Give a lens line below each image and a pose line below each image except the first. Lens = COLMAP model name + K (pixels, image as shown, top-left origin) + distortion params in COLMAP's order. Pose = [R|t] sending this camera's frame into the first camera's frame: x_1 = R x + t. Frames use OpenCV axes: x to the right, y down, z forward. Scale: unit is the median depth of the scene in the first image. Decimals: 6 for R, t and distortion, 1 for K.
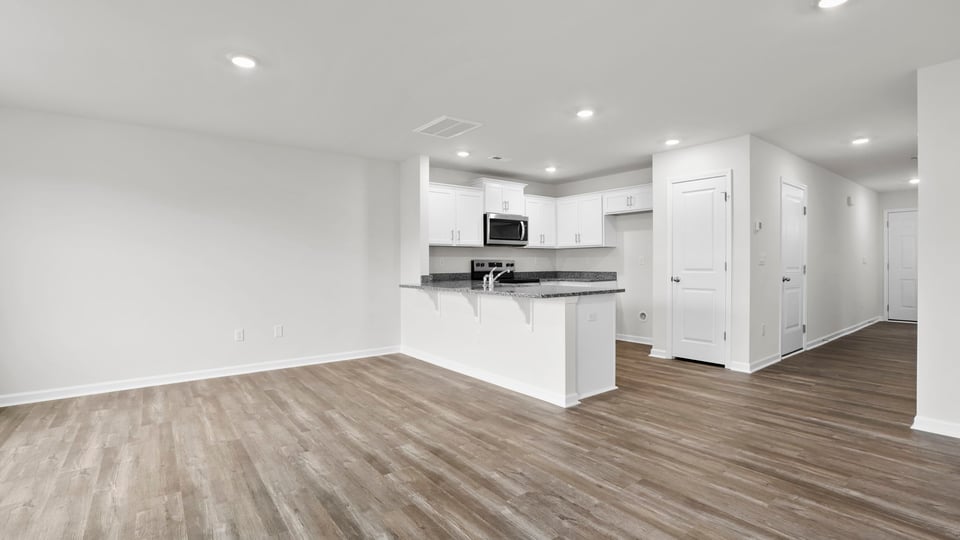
lens RADIAL K [[444.8, 0, 484.1], [0, 444.8, 266.7], [0, 0, 1]] dist [-0.056496, 0.024848]
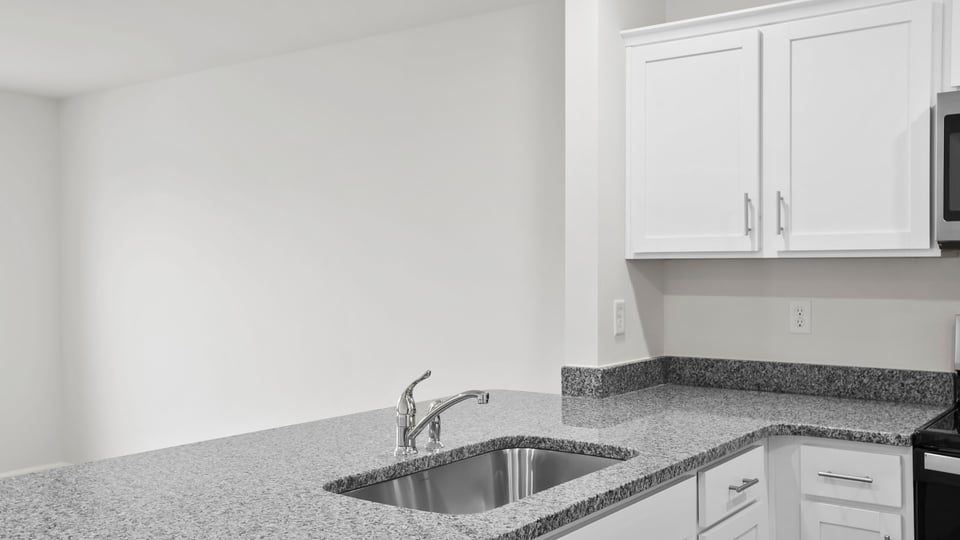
lens RADIAL K [[914.9, 0, 480.0], [0, 914.9, 270.0], [0, 0, 1]] dist [-0.011160, 0.141305]
pose [[0.270759, 0.004462, -0.962637, 0.450773], [-0.006705, 0.999974, 0.002749, -0.048420], [0.962624, 0.005710, 0.270782, 0.862242]]
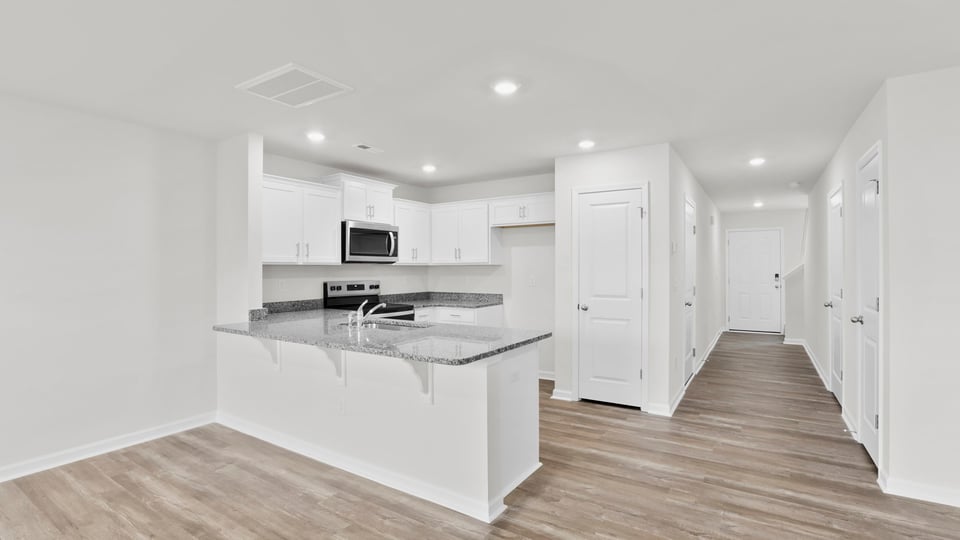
lens RADIAL K [[444.8, 0, 484.1], [0, 444.8, 266.7], [0, 0, 1]] dist [-0.056496, 0.024848]
pose [[0.941010, 0.002770, 0.338366, -0.034078], [0.001213, 0.999932, -0.011559, -0.041713], [-0.338376, 0.011287, 0.940943, 0.275321]]
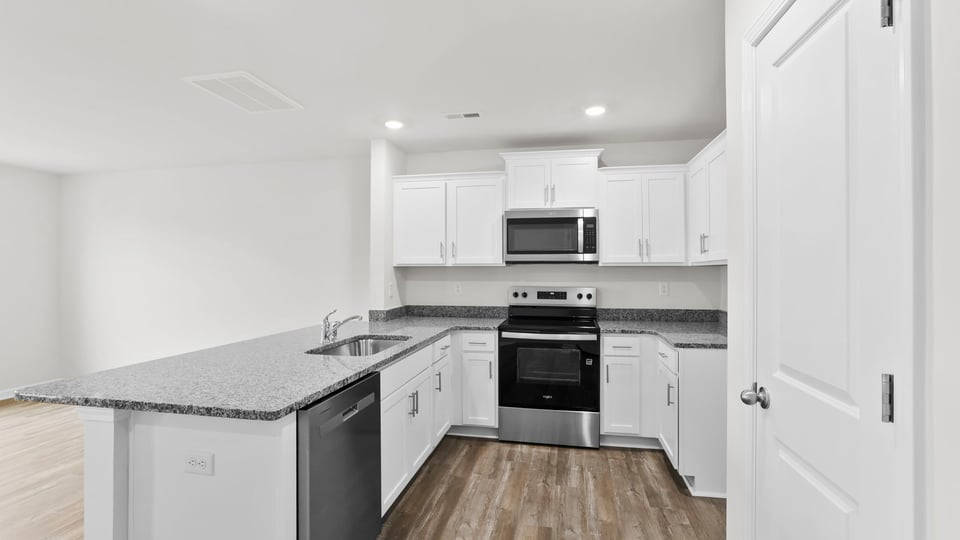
lens RADIAL K [[444.8, 0, 484.1], [0, 444.8, 266.7], [0, 0, 1]] dist [-0.056496, 0.024848]
pose [[0.659798, -0.002788, -0.751438, 0.555165], [-0.007989, 0.999911, -0.010725, -0.047468], [0.751400, 0.013079, 0.659717, 0.735318]]
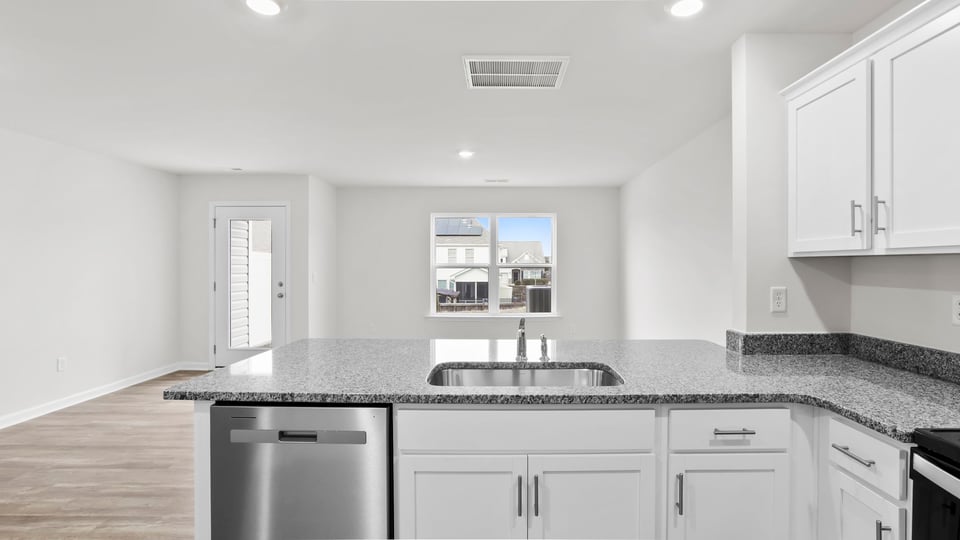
lens RADIAL K [[450.9, 0, 489.7], [0, 450.9, 261.8], [0, 0, 1]] dist [-0.054668, 0.026204]
pose [[-0.625717, 0.002304, -0.780047, 0.362299], [-0.001679, 0.999989, 0.004301, -0.051798], [0.780049, 0.004001, -0.625706, 1.189635]]
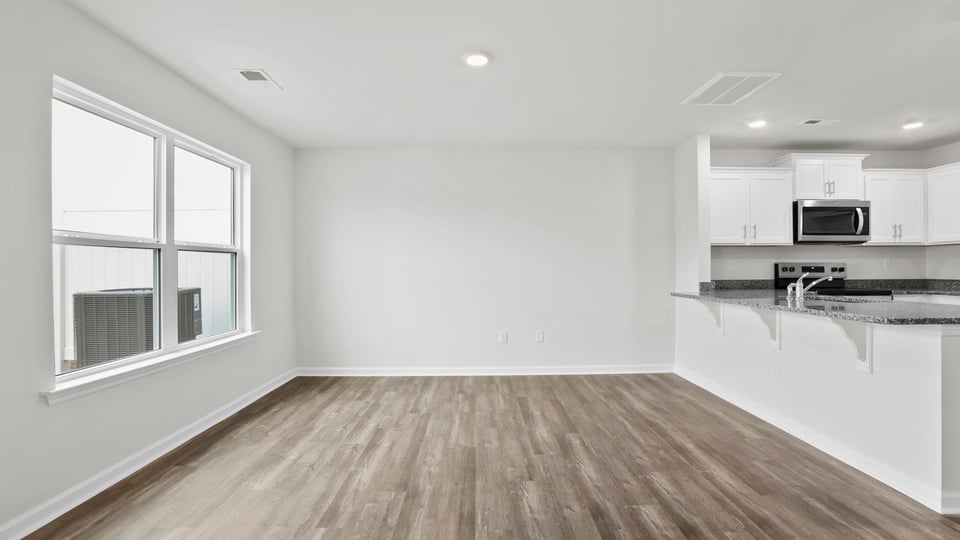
lens RADIAL K [[444.8, 0, 484.1], [0, 444.8, 266.7], [0, 0, 1]] dist [-0.056496, 0.024848]
pose [[0.800281, -0.000247, -0.599625, 0.027860], [-0.005140, 0.999960, -0.007271, -0.000759], [0.599603, 0.008901, 0.800248, 0.129810]]
